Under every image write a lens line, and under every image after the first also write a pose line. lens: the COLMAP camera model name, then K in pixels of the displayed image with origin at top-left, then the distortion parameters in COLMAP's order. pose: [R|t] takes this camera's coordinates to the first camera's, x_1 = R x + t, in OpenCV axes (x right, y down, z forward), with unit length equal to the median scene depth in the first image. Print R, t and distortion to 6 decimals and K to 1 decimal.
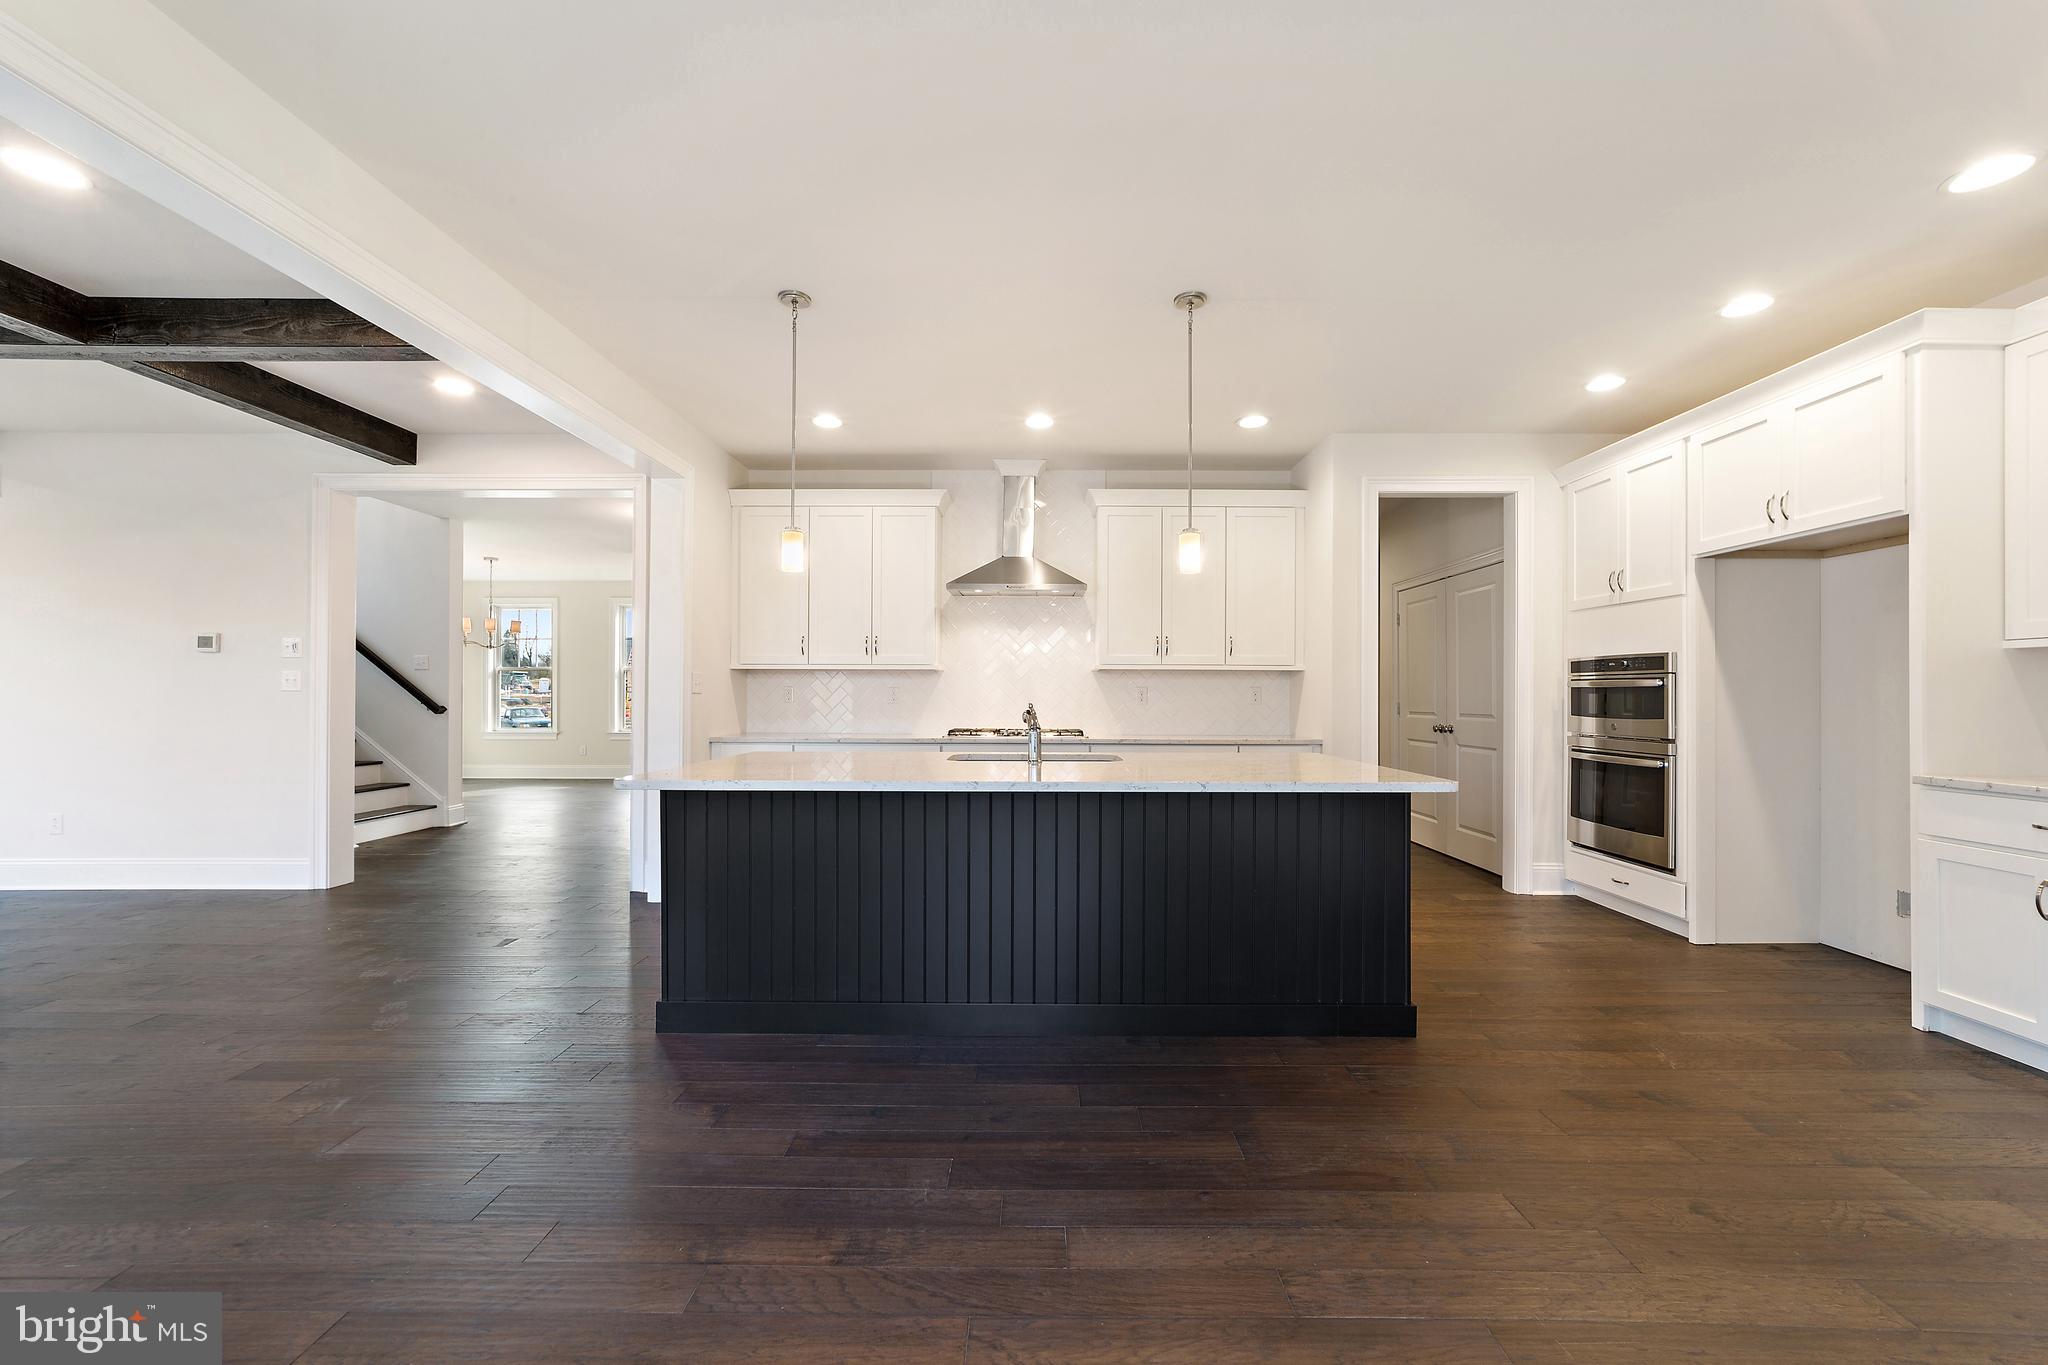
lens RADIAL K [[793.5, 0, 1022.3], [0, 793.5, 687.6], [0, 0, 1]] dist [-0.002437, 0.004203]
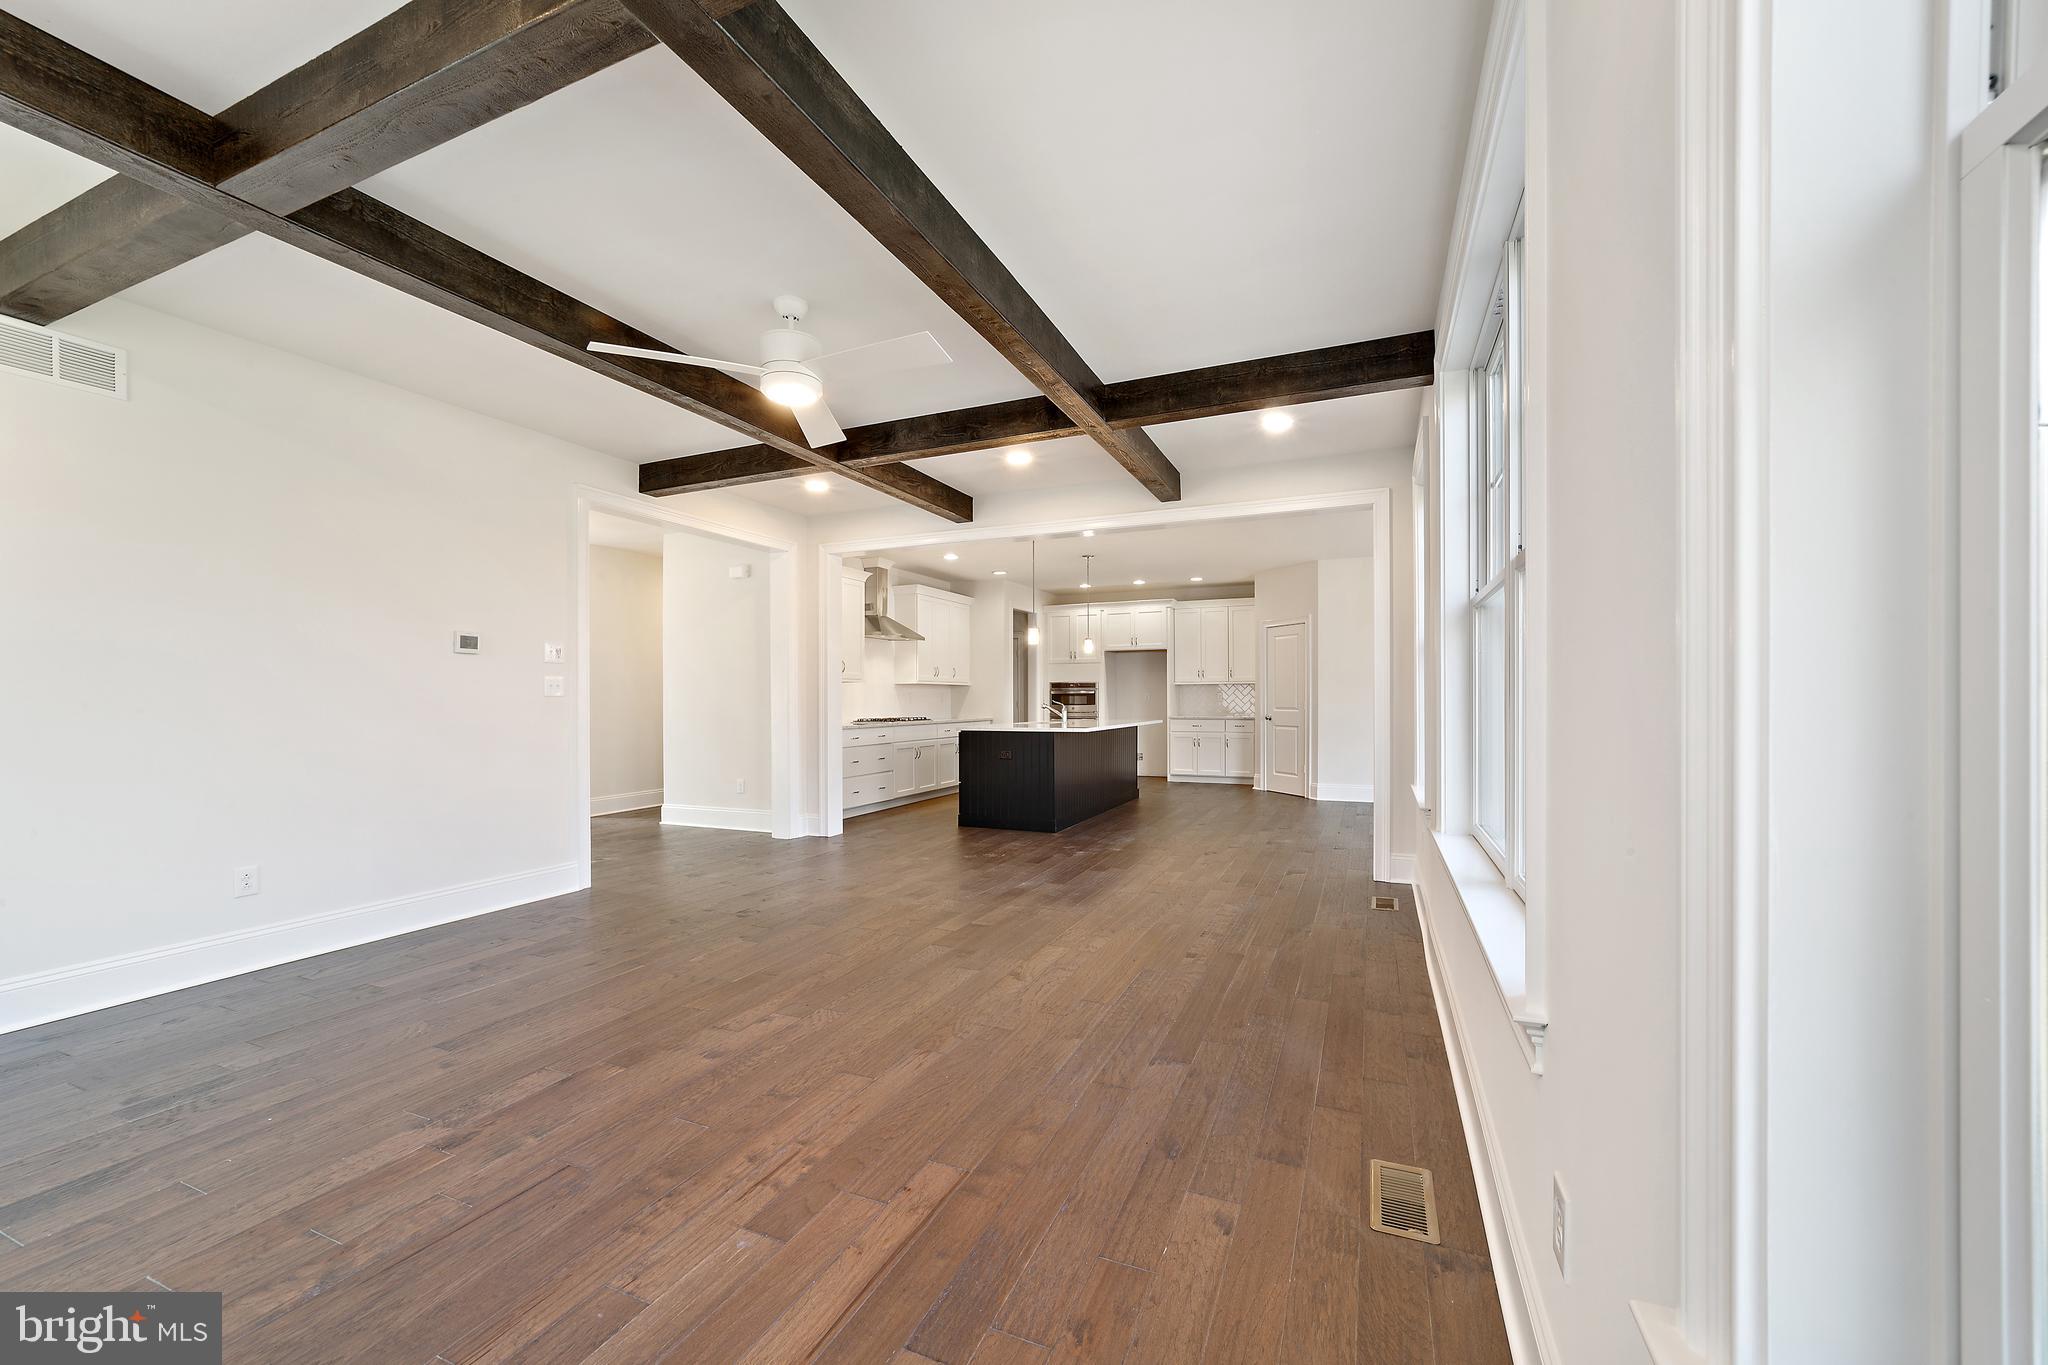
lens RADIAL K [[800.7, 0, 1032.3], [0, 800.7, 690.3], [0, 0, 1]] dist [-0.002416, -0.000100]
pose [[0.385201, 0.003500, 0.922826, -1.850965], [-0.000998, 0.999994, -0.003376, -0.003338], [-0.922832, 0.000379, 0.385202, 0.072489]]
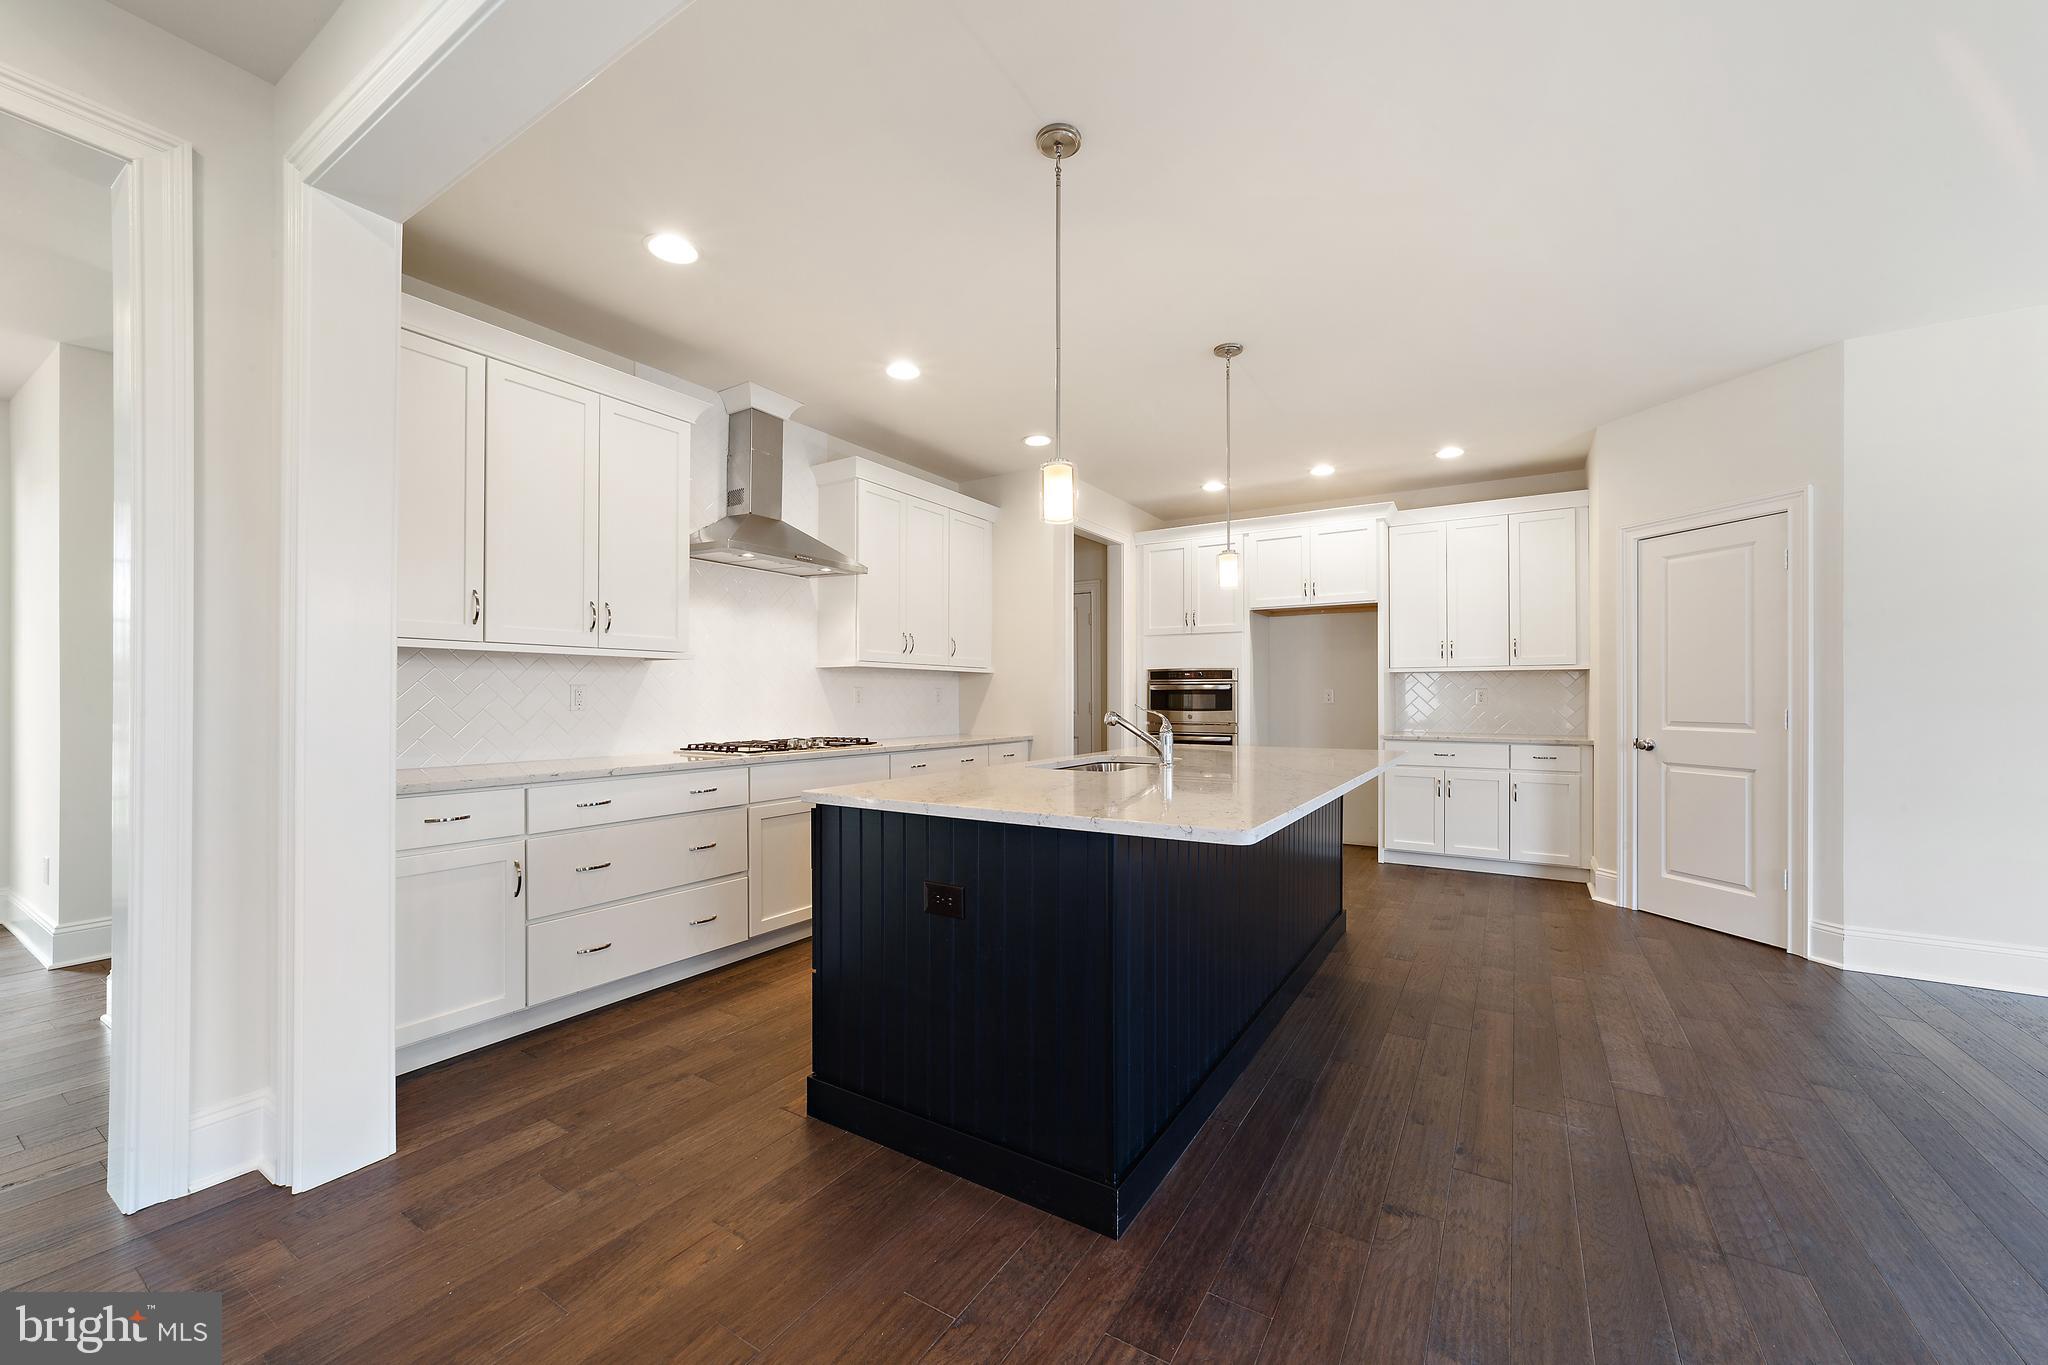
lens RADIAL K [[800.7, 0, 1032.3], [0, 800.7, 690.3], [0, 0, 1]] dist [-0.002416, -0.000100]
pose [[0.513124, 0.004441, 0.858303, -0.690459], [-0.003927, 0.999988, -0.002827, 0.005393], [-0.858306, -0.001920, 0.513135, 0.489136]]
